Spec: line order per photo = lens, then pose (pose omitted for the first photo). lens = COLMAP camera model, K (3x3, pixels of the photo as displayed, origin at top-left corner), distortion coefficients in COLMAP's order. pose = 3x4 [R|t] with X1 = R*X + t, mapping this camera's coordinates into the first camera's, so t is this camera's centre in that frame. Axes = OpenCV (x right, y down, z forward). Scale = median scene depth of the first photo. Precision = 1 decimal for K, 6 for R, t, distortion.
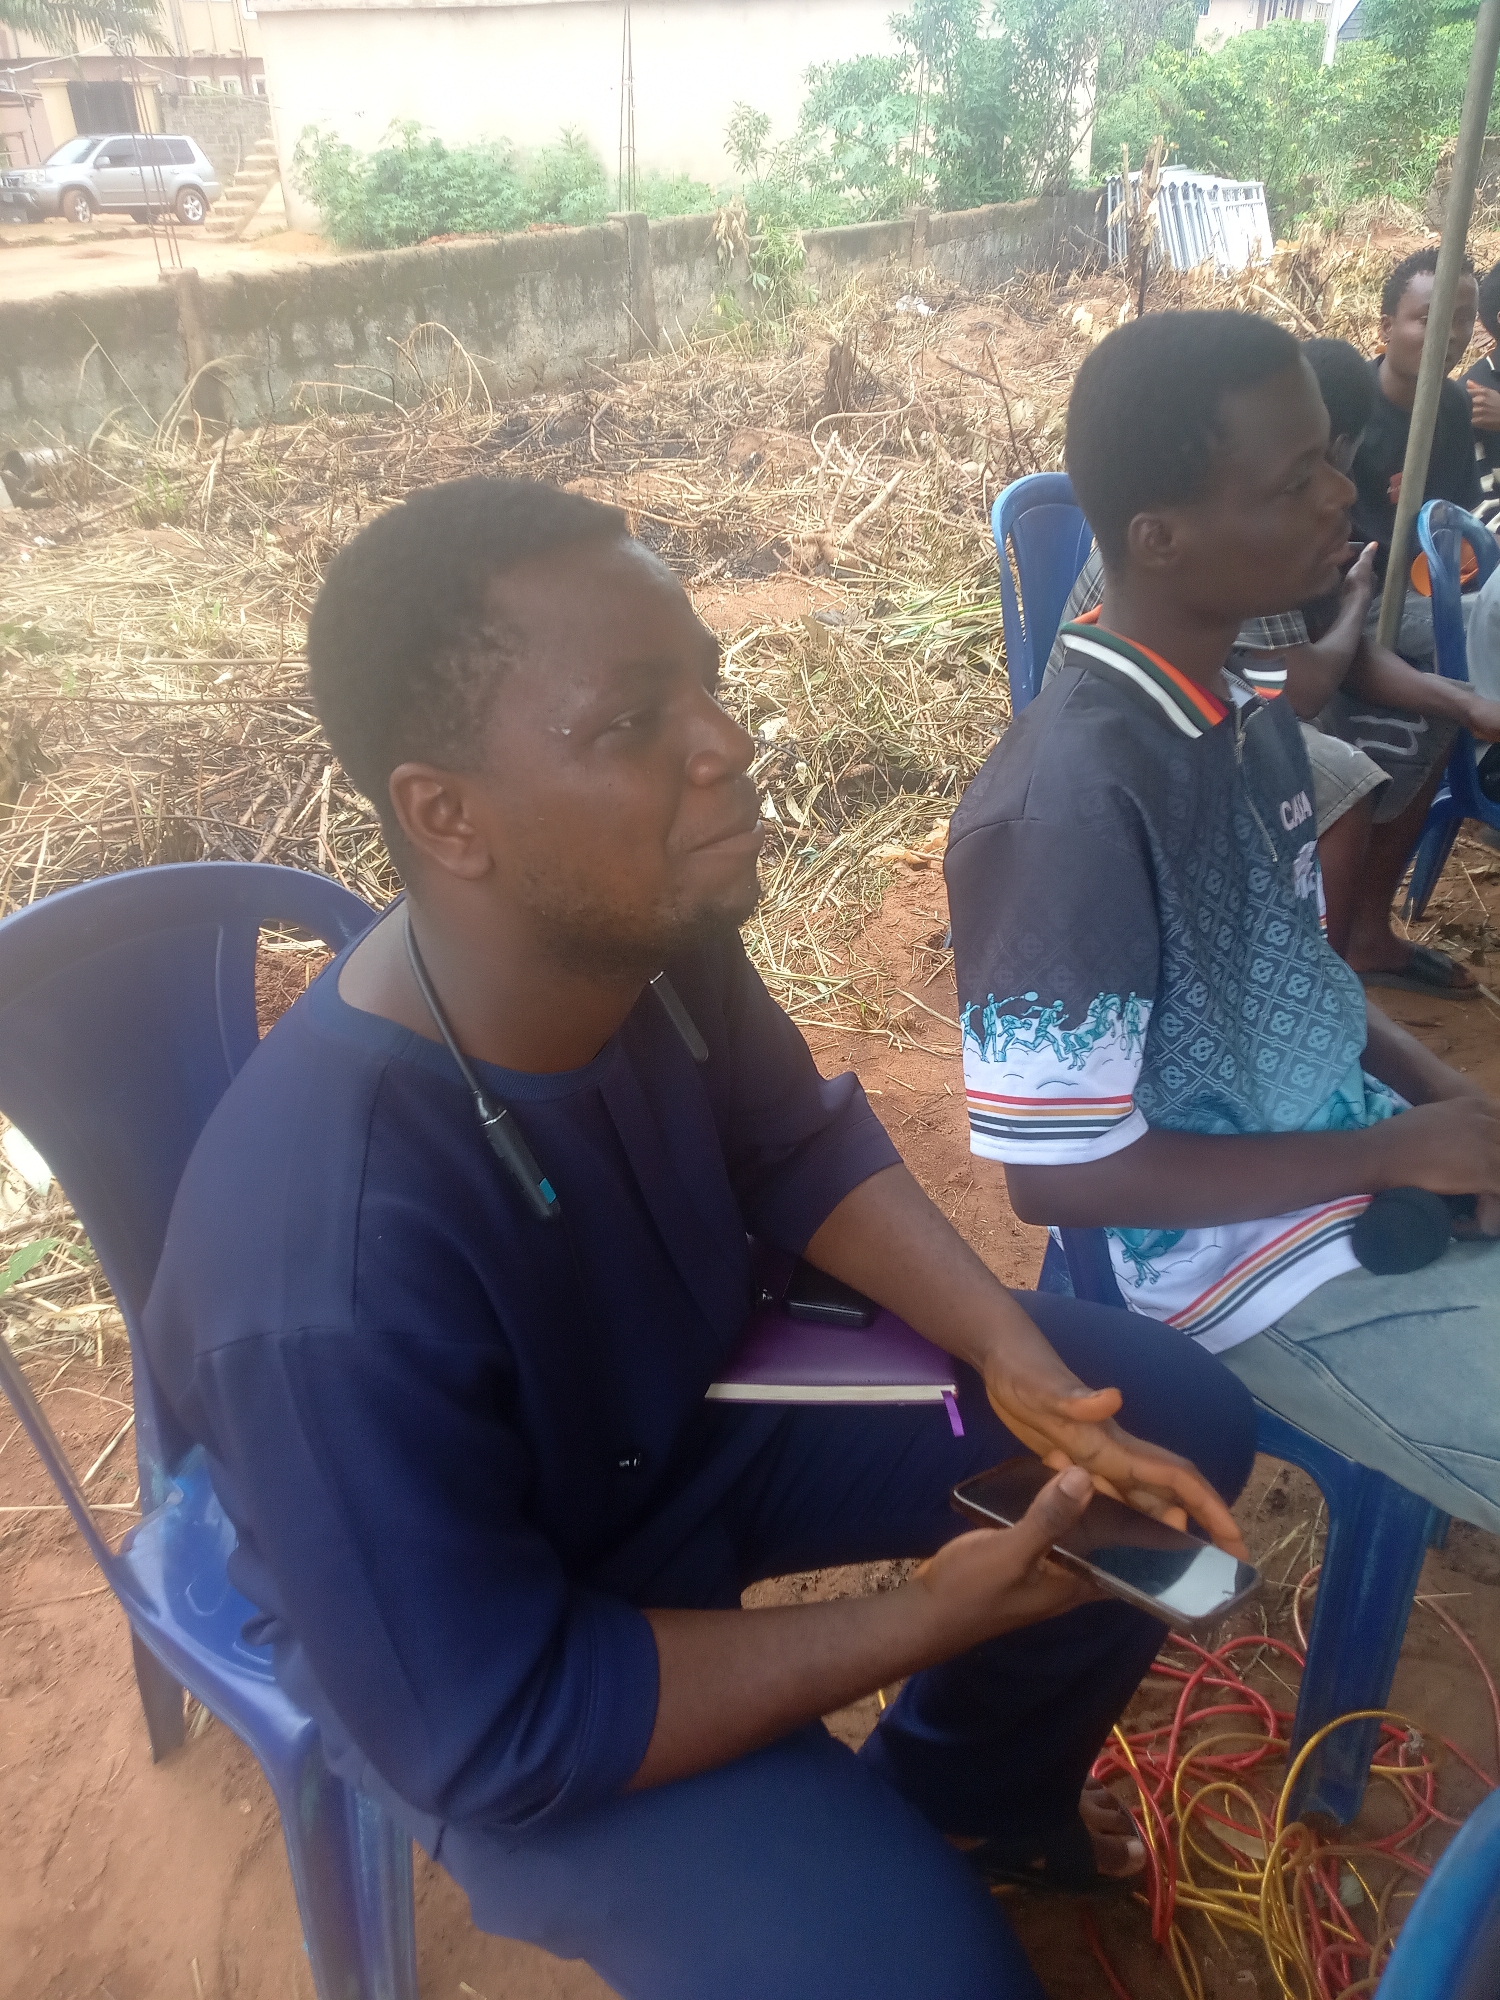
lens RADIAL K [[1681.8, 0, 749.9], [0, 1681.8, 1000.1], [0, 0, 1]] dist [0.018037, 0.014703]
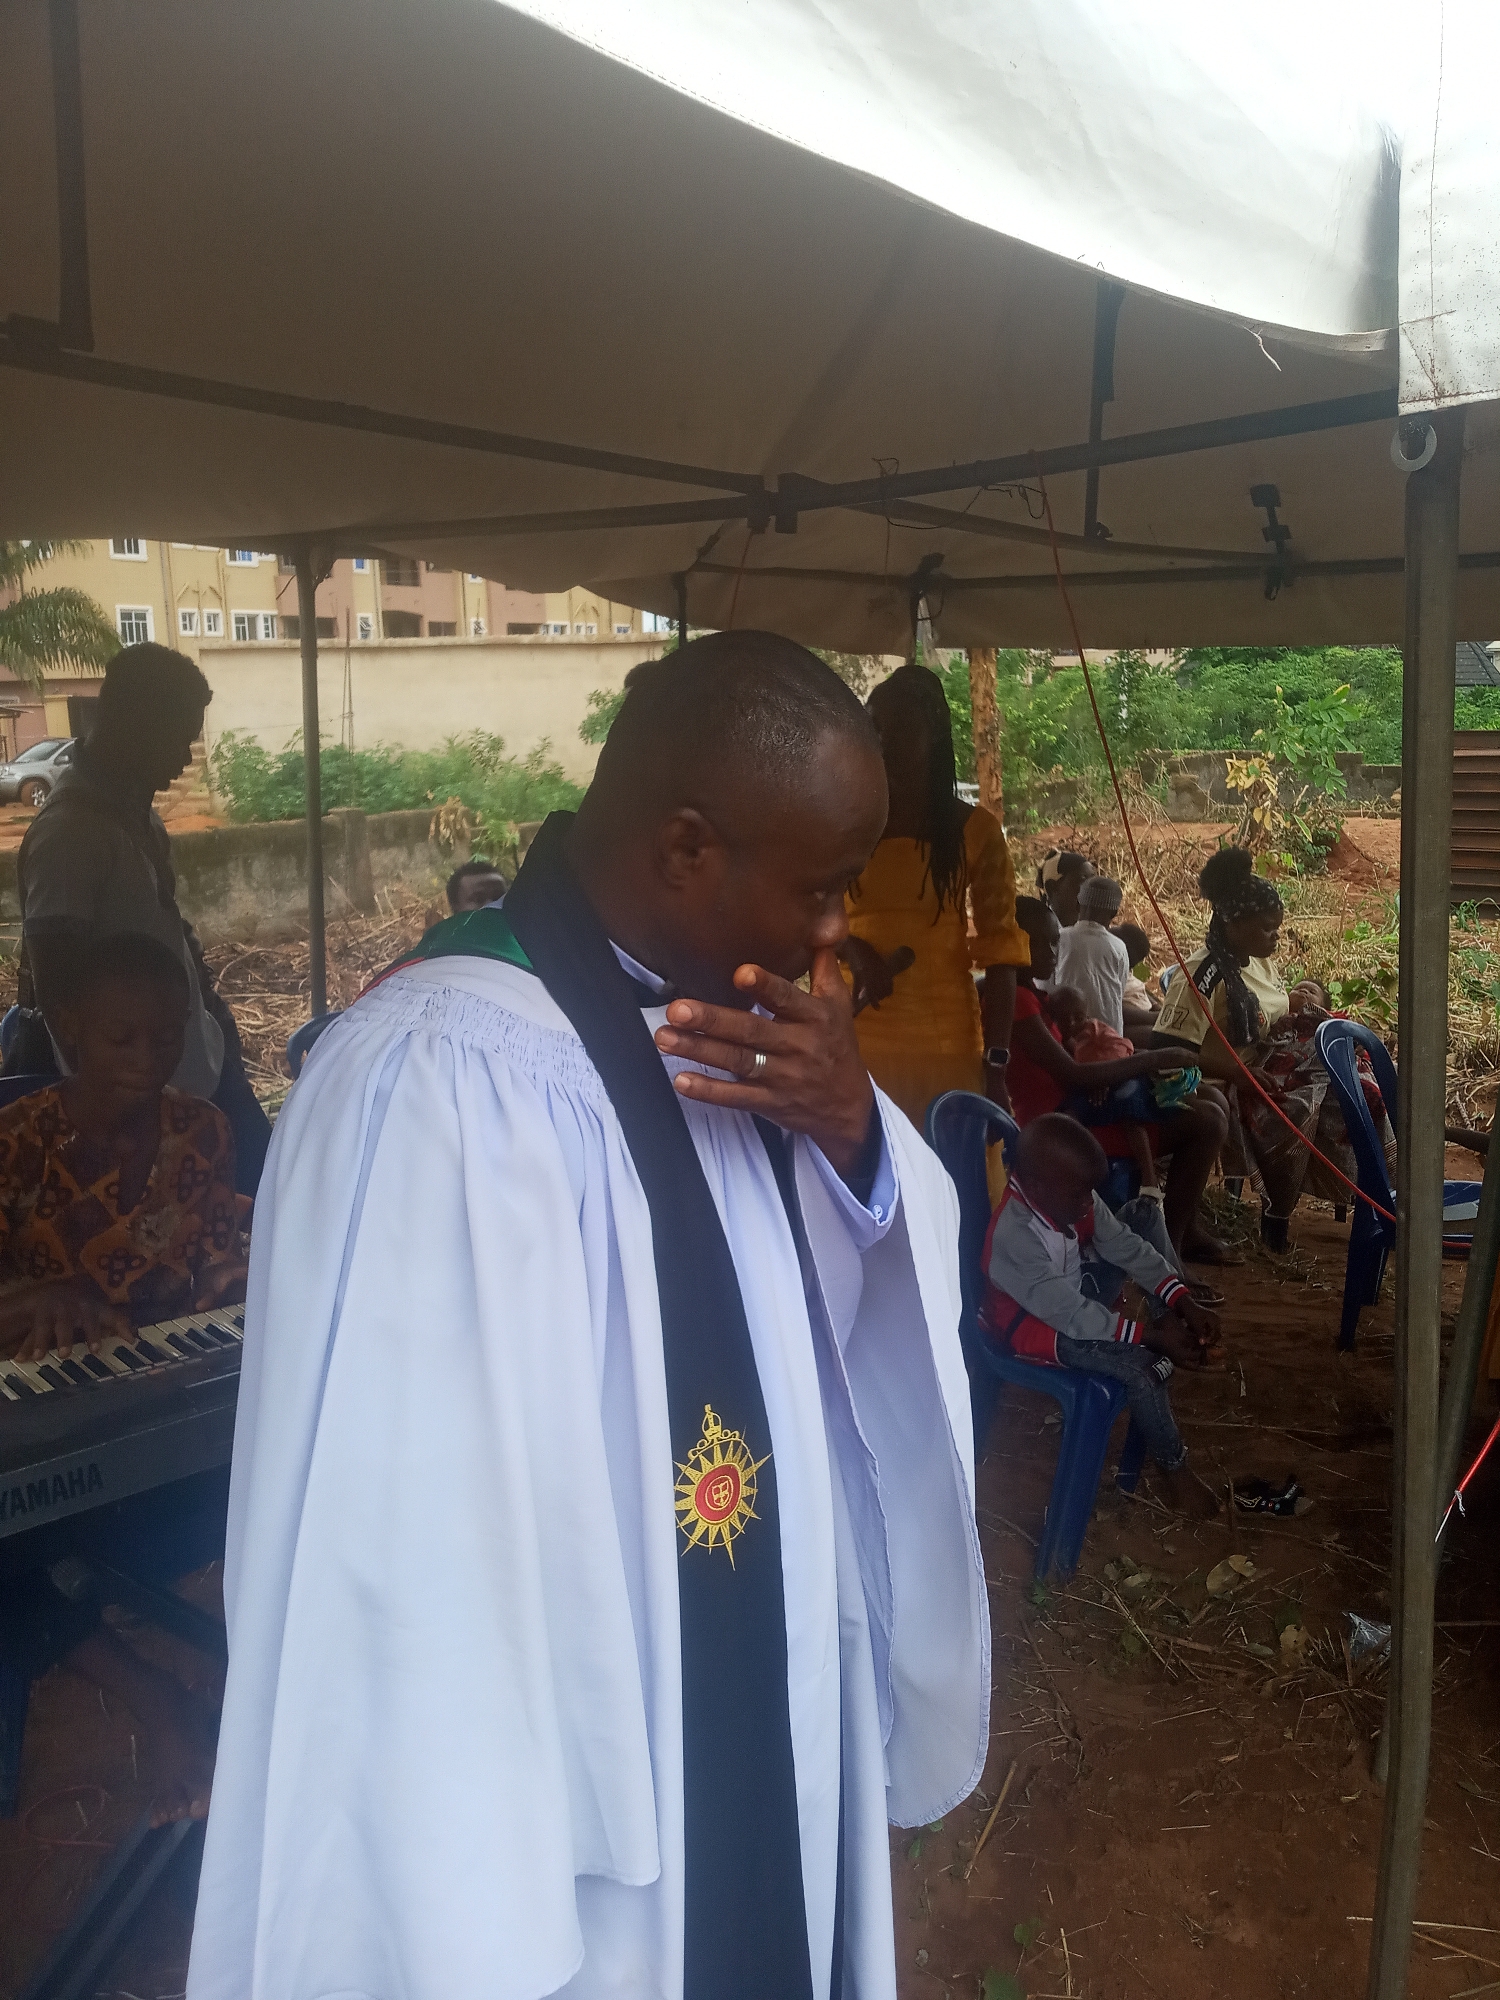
lens RADIAL K [[1681.8, 0, 750.1], [0, 1681.8, 999.4], [0, 0, 1]] dist [0.018037, 0.014703]
pose [[0.999964, 0.008513, -0.000506, 0.212440], [-0.008250, 0.950538, -0.310500, 0.043869], [-0.002163, 0.310493, 0.950573, -0.121312]]
